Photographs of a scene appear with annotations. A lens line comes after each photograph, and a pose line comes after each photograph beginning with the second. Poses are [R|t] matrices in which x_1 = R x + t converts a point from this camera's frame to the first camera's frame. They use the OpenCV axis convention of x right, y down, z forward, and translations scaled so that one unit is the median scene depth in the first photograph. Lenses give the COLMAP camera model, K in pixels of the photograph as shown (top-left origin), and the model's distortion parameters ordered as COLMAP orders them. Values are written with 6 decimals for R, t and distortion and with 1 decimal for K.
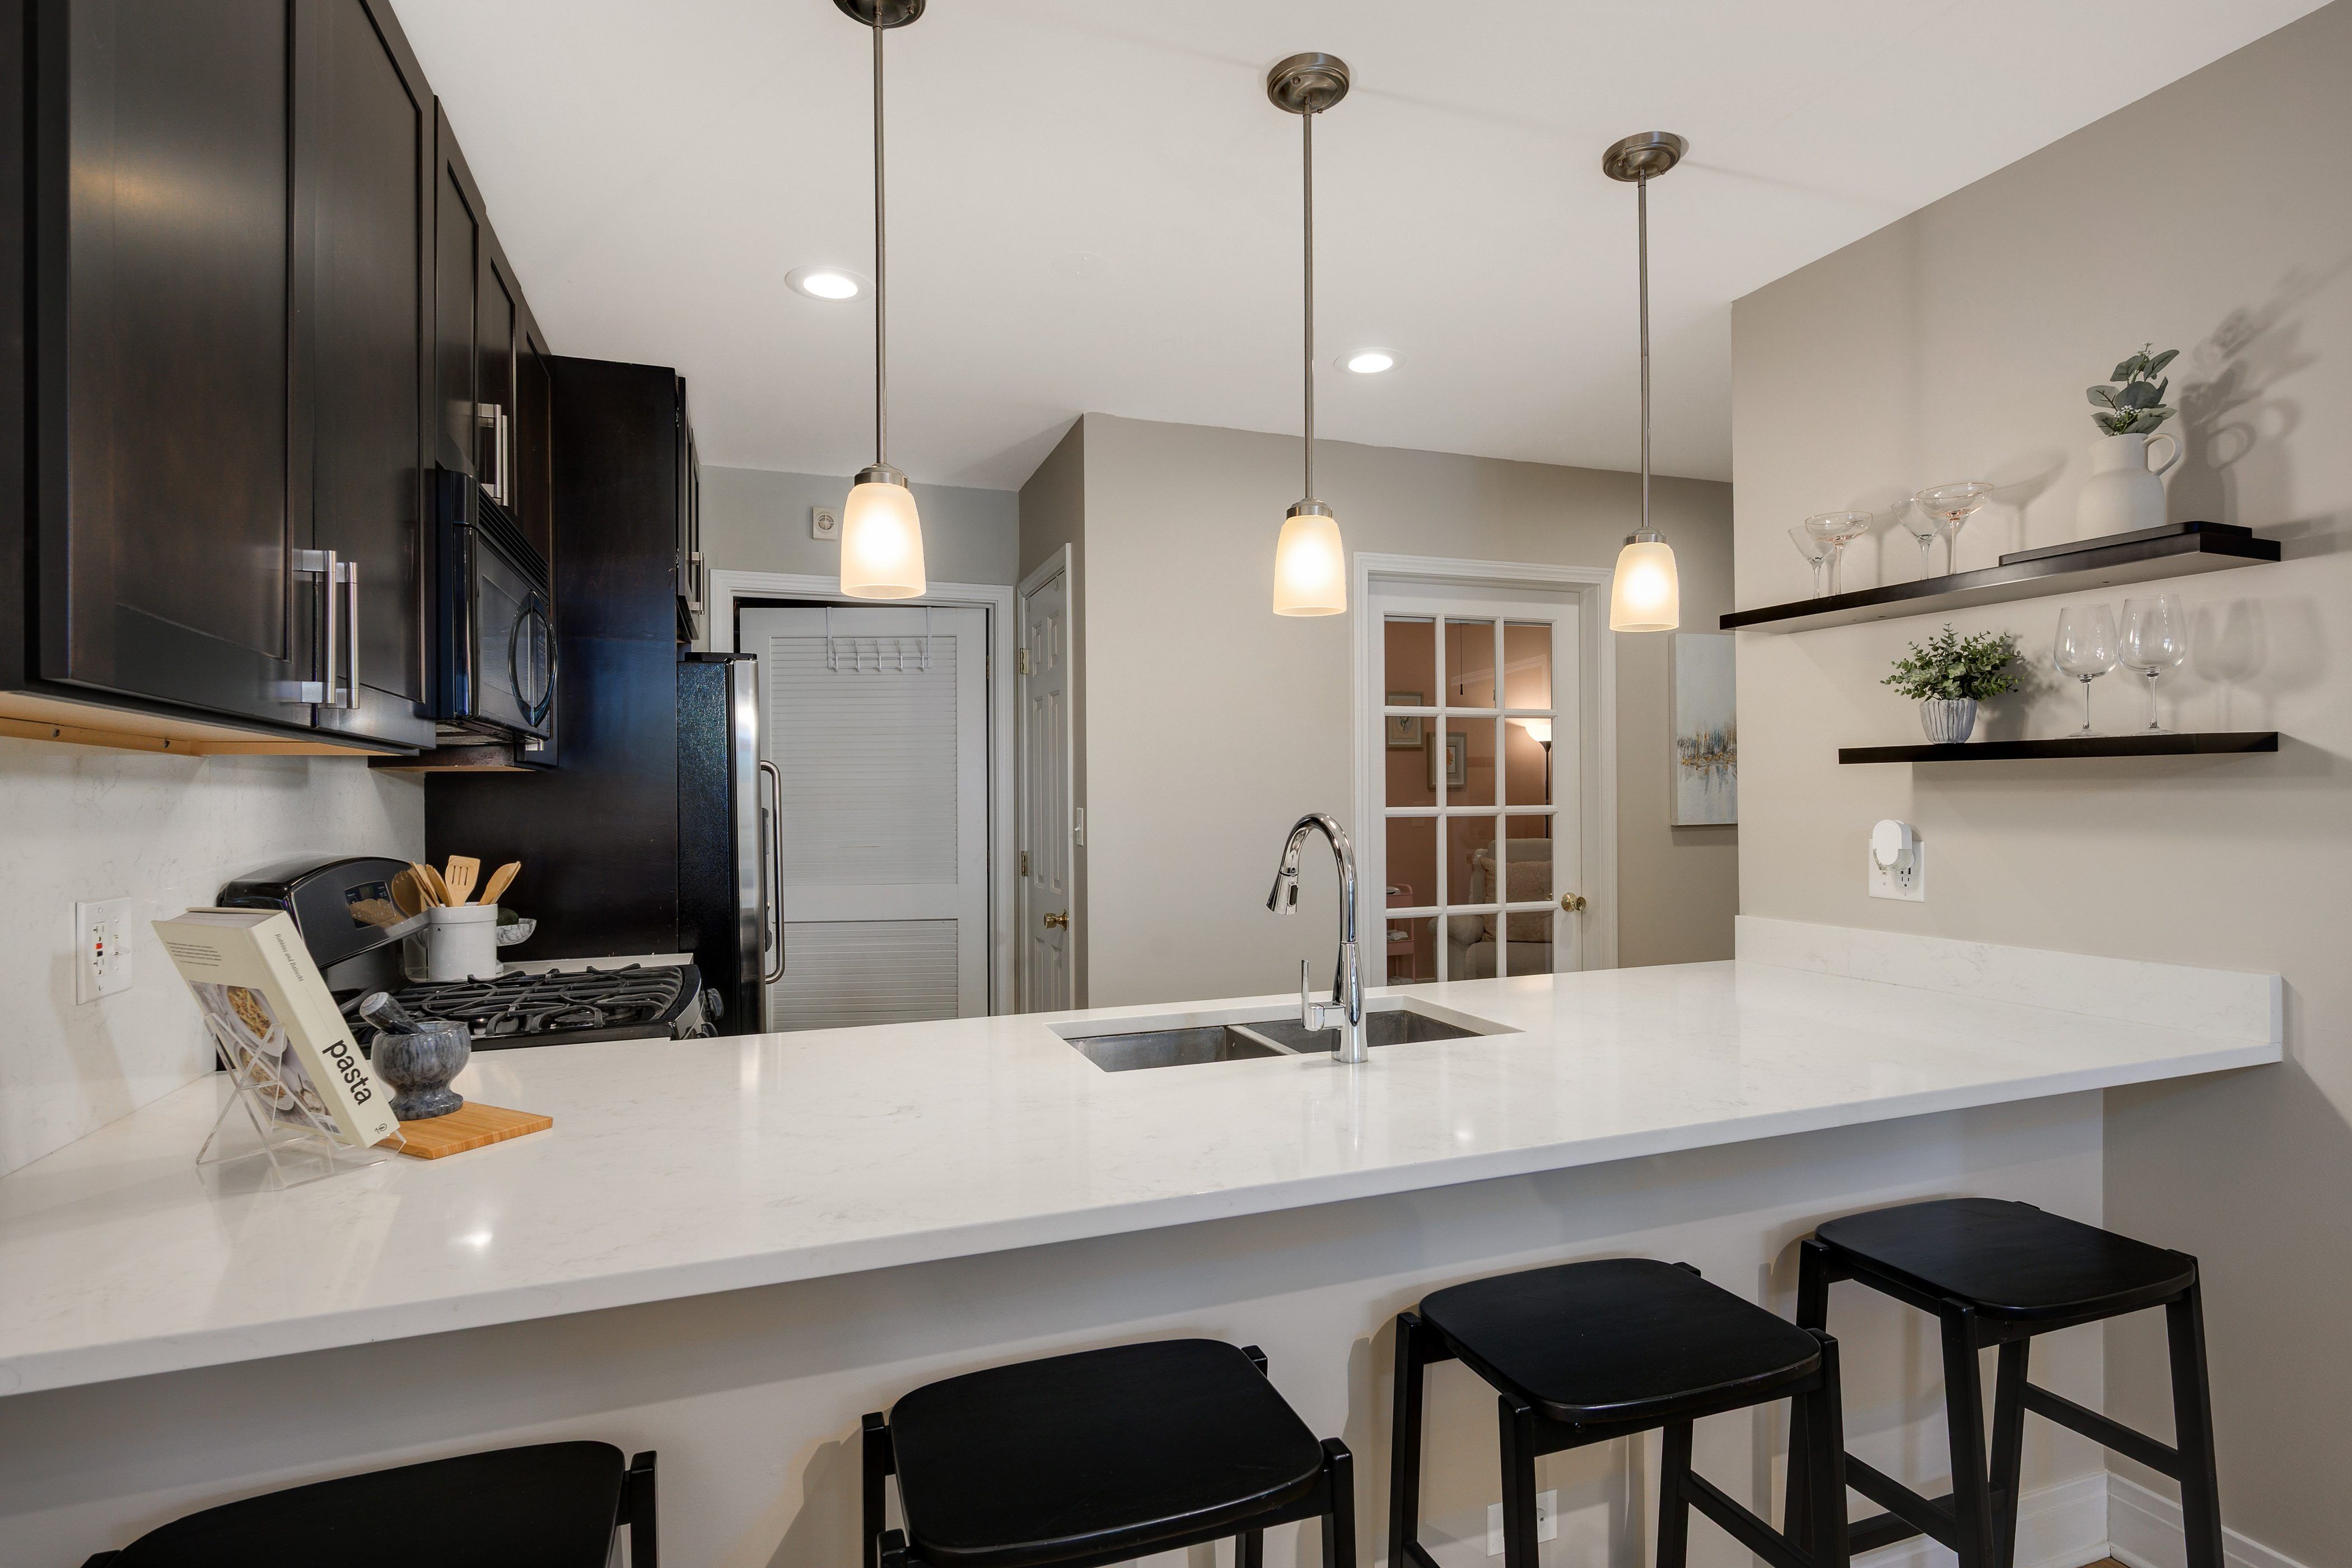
lens RADIAL K [[1176.8, 0, 1178.1], [0, 1176.8, 776.5], [0, 0, 1]] dist [0.004431, -0.000278]
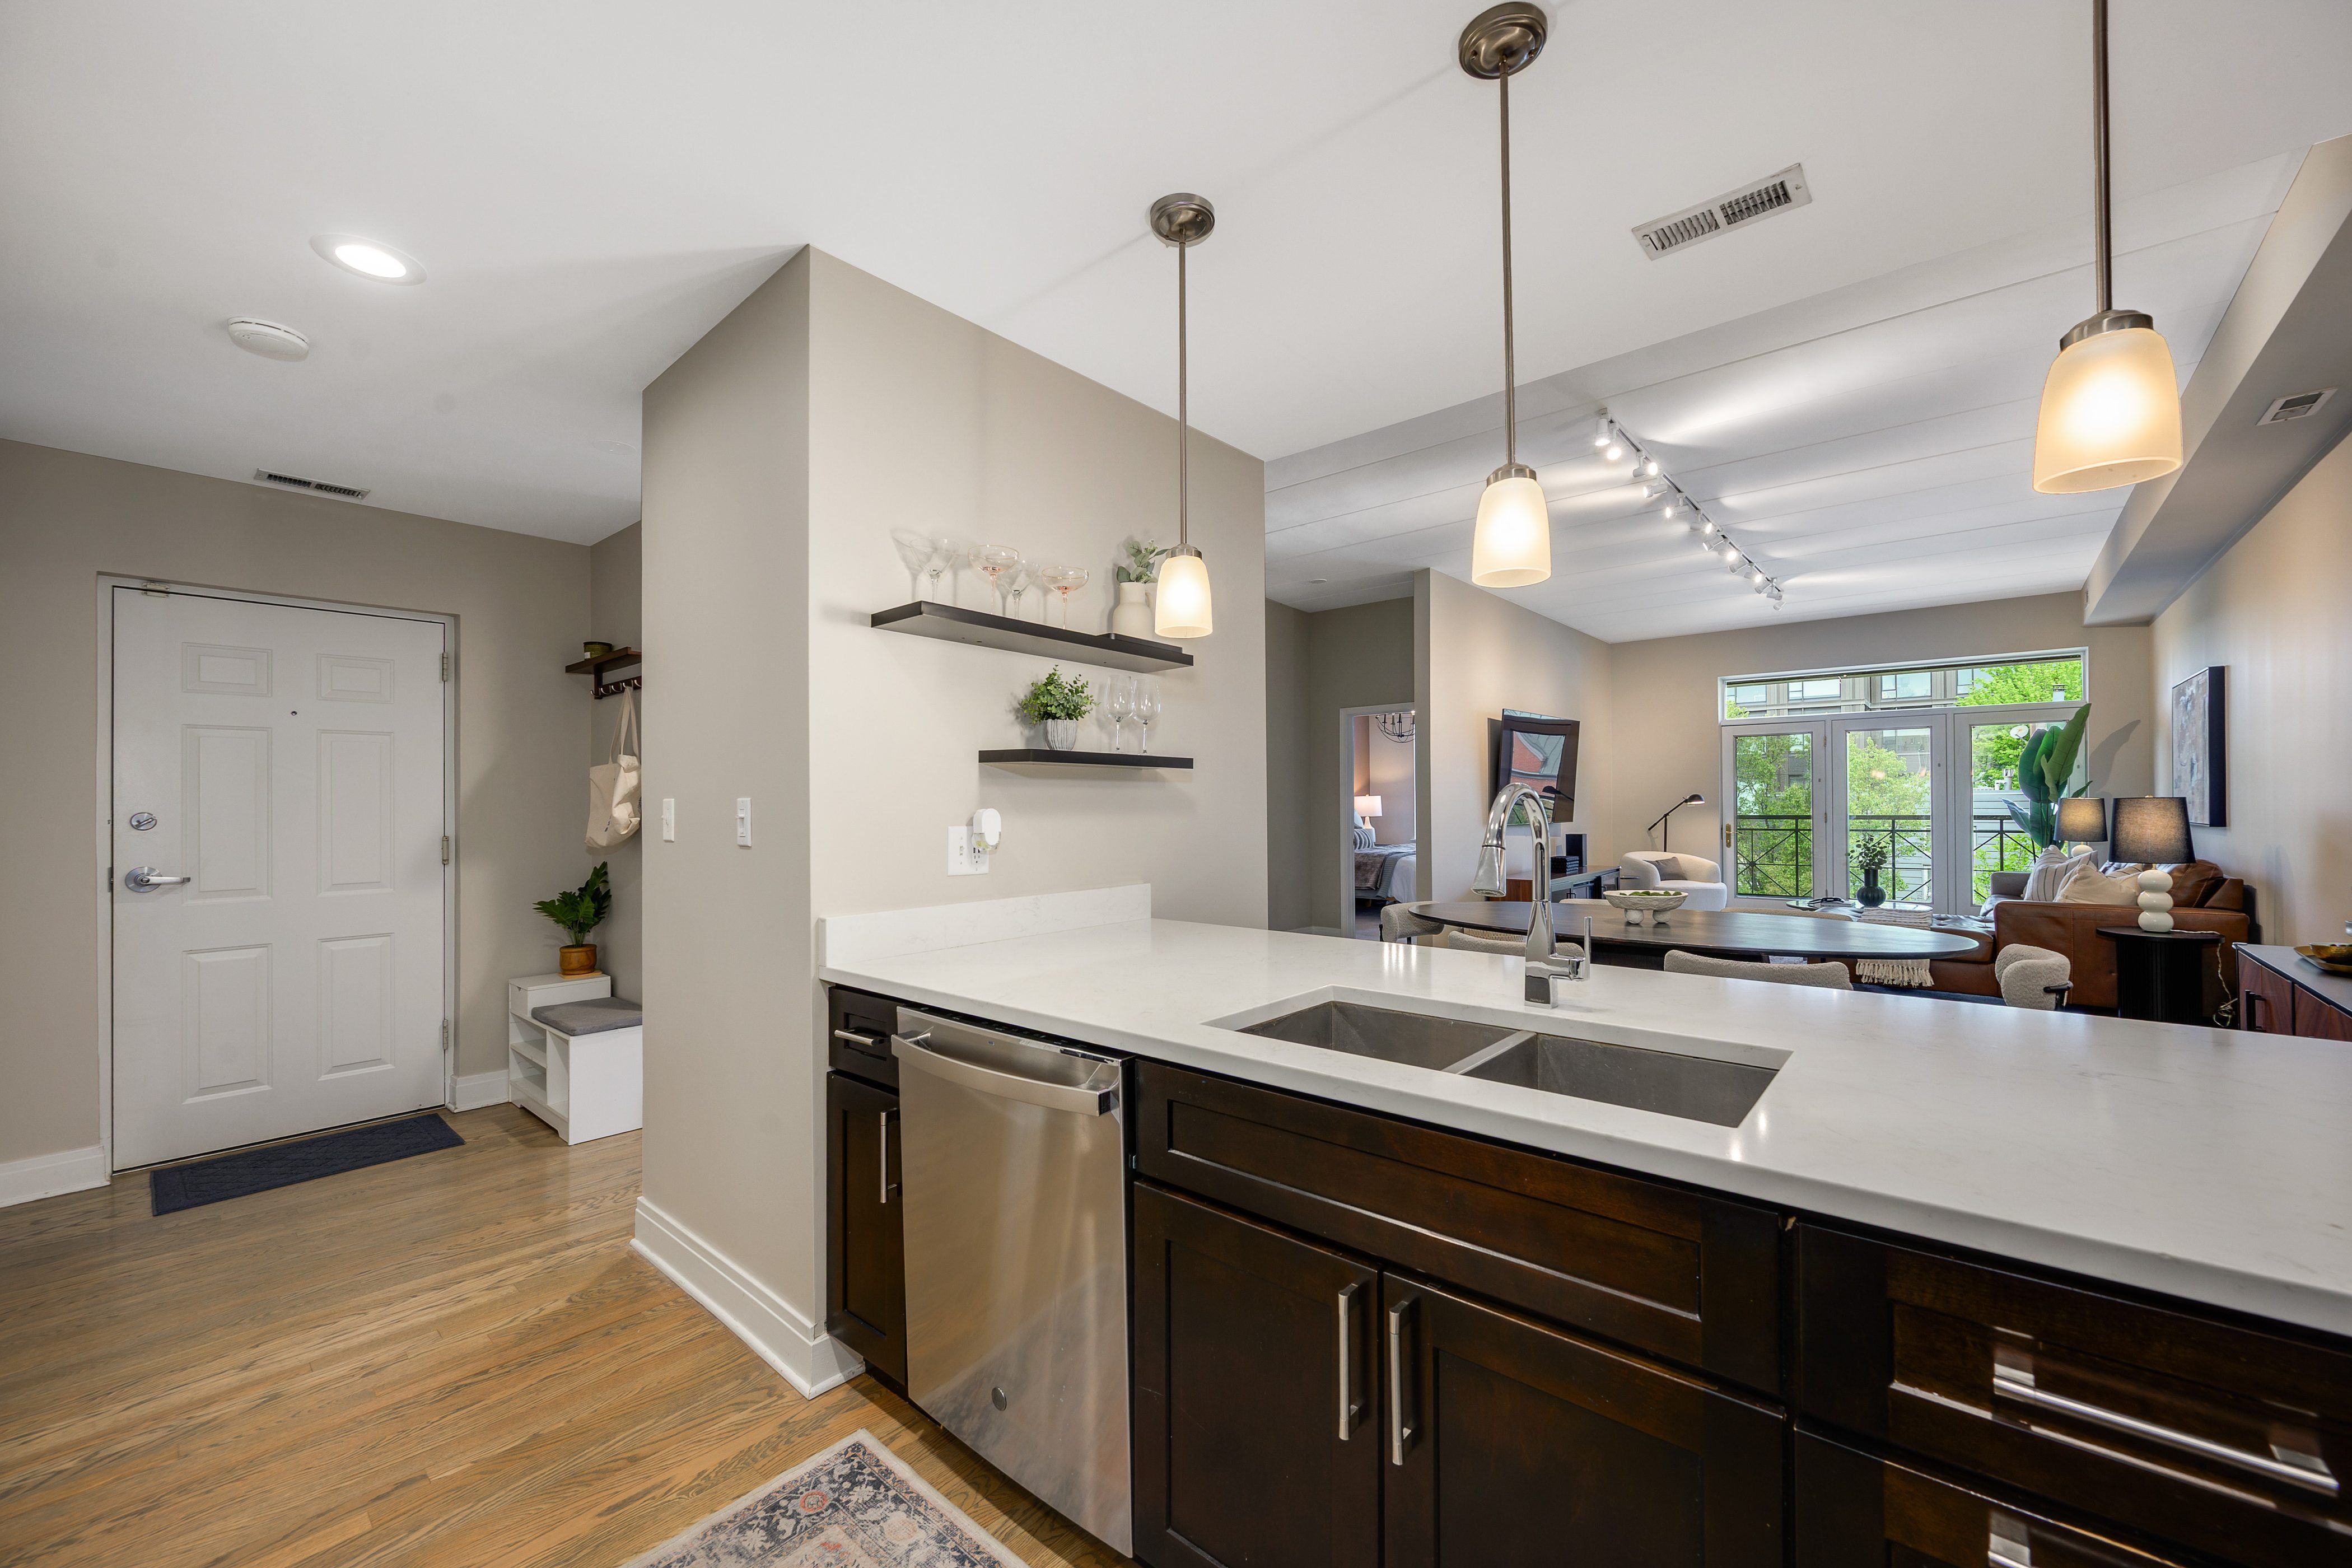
lens RADIAL K [[929.3, 0, 1174.3], [0, 929.3, 795.9], [0, 0, 1]] dist [-0.001655, 0.001747]
pose [[-0.491525, 0.022814, 0.870565, -0.278208], [0.000414, 0.999663, -0.025964, 0.040392], [-0.870863, -0.012401, -0.491369, 1.081345]]
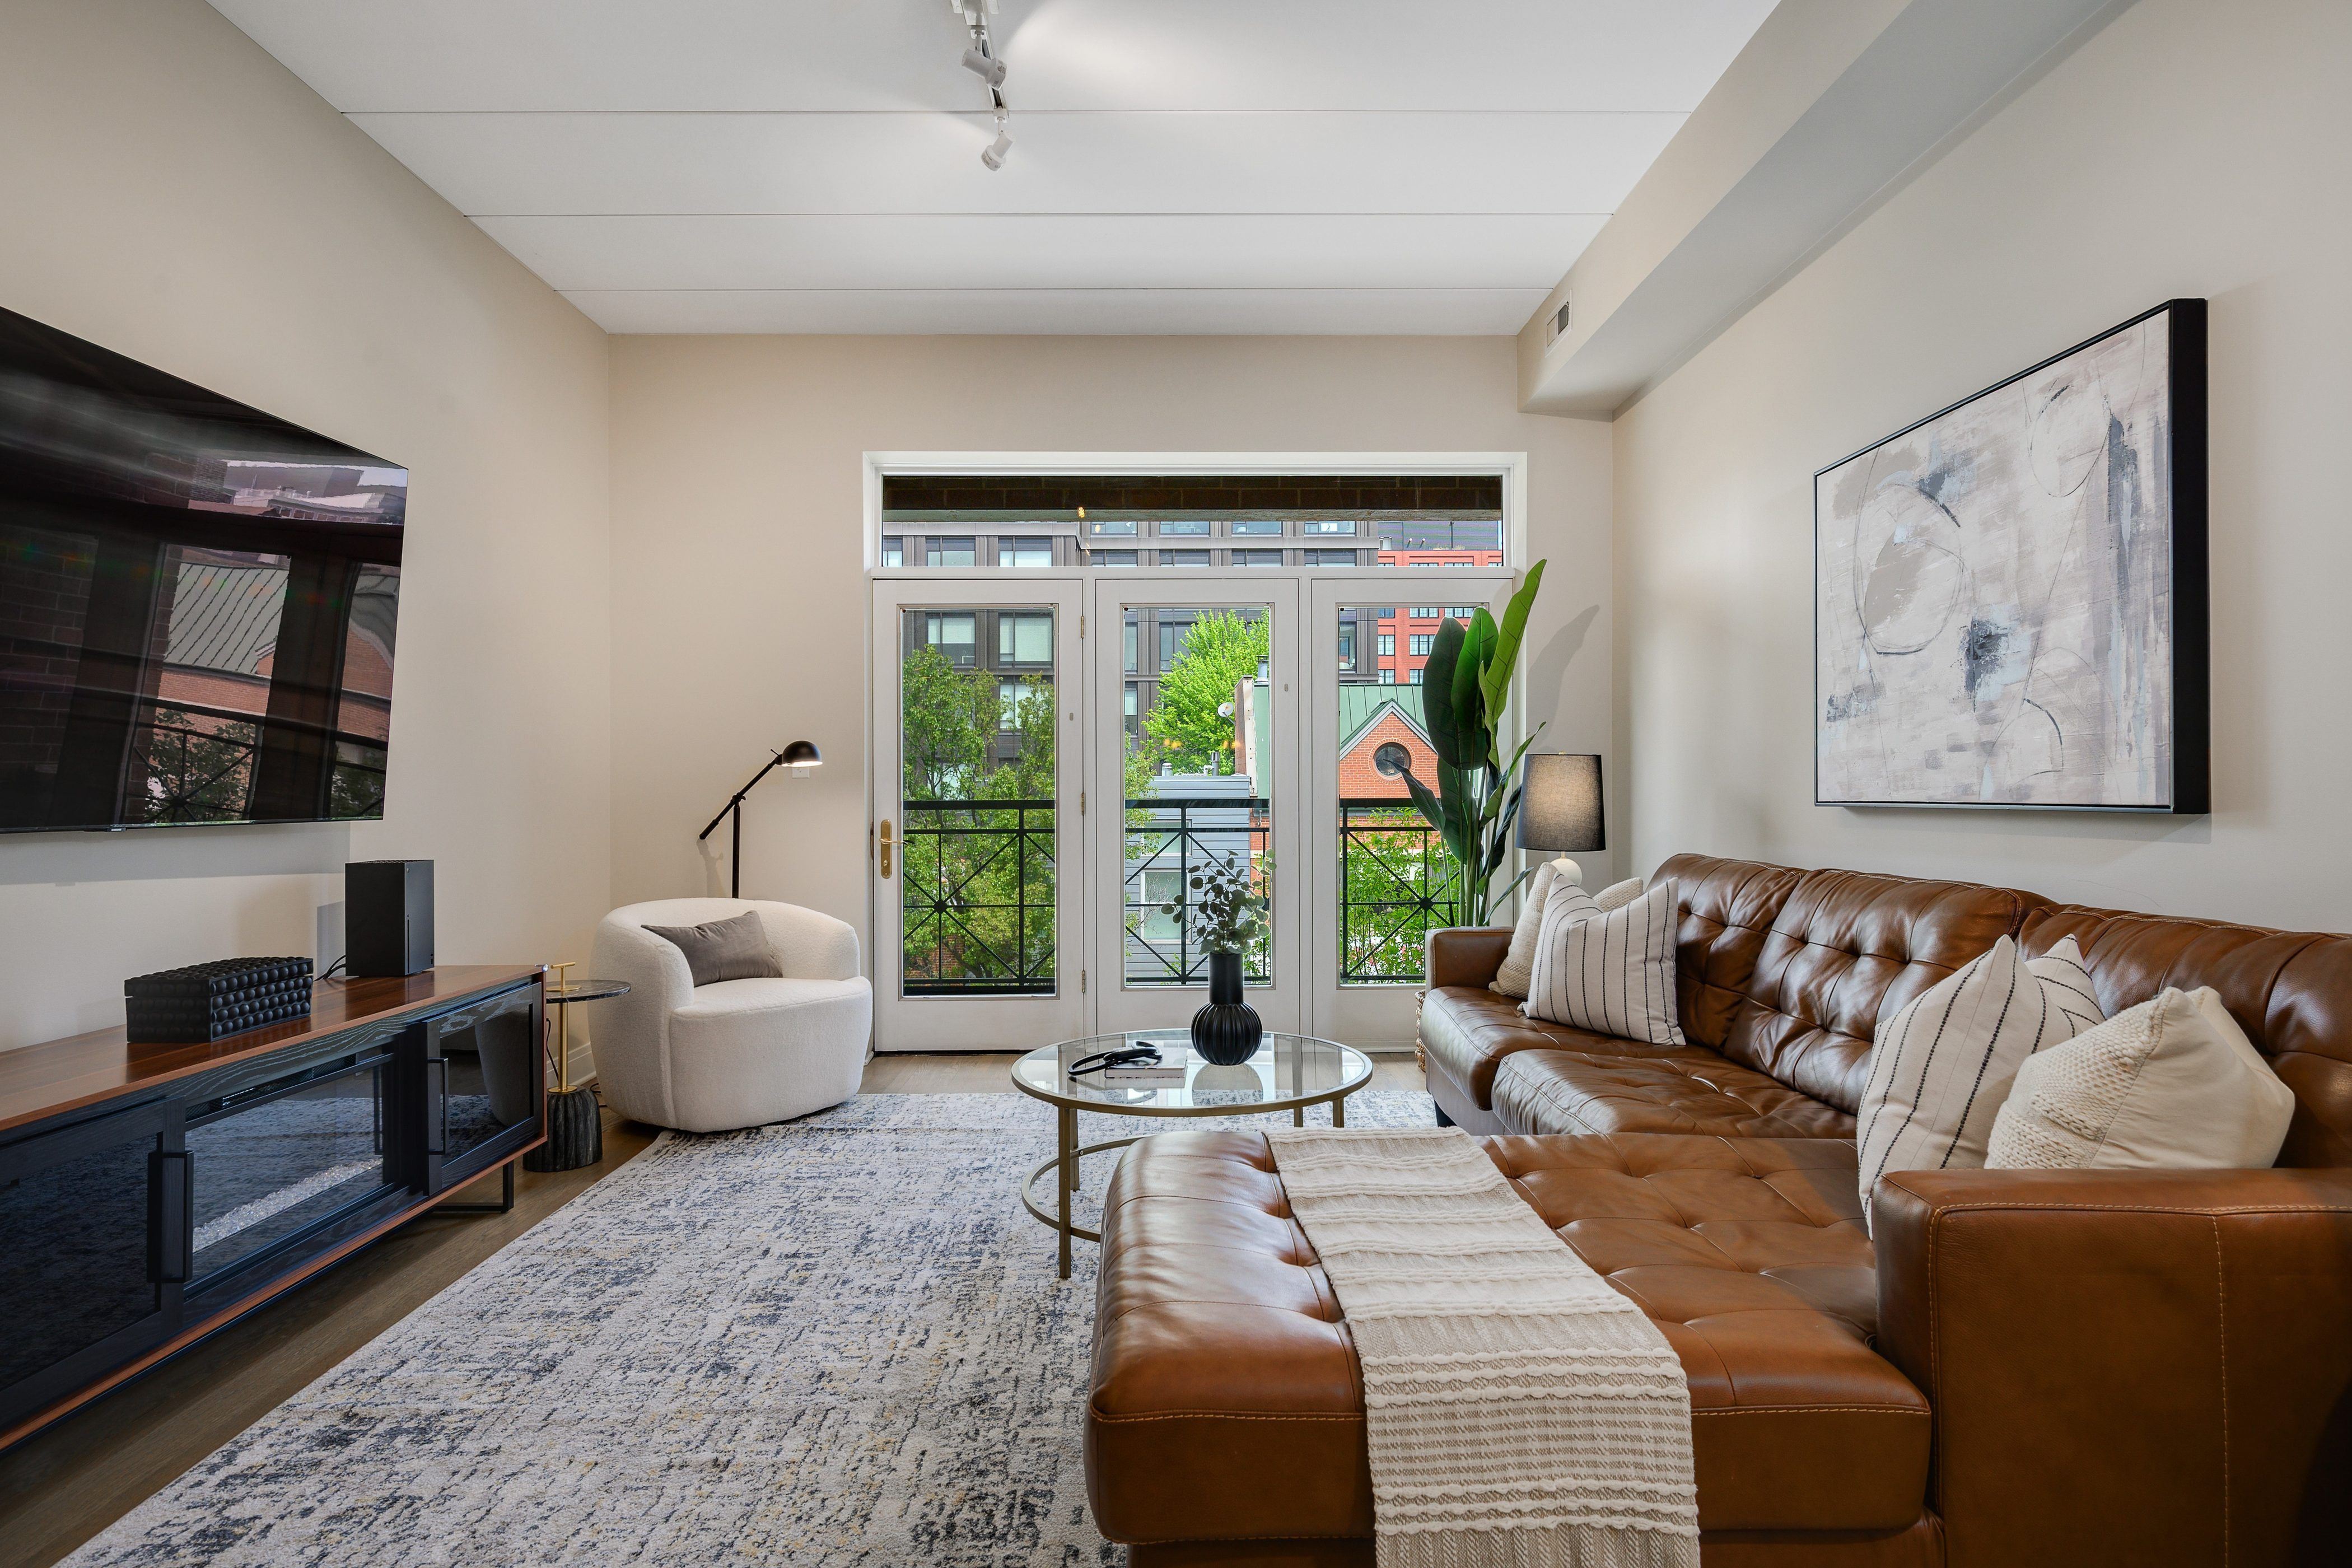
lens RADIAL K [[1277.2, 0, 1169.7], [0, 1277.2, 799.7], [0, 0, 1]] dist [-0.000610, -0.000086]
pose [[-0.943385, 0.013811, 0.331413, 0.681471], [0.010923, 0.999884, -0.010574, 0.048678], [-0.331520, -0.006356, -0.943427, -0.746758]]
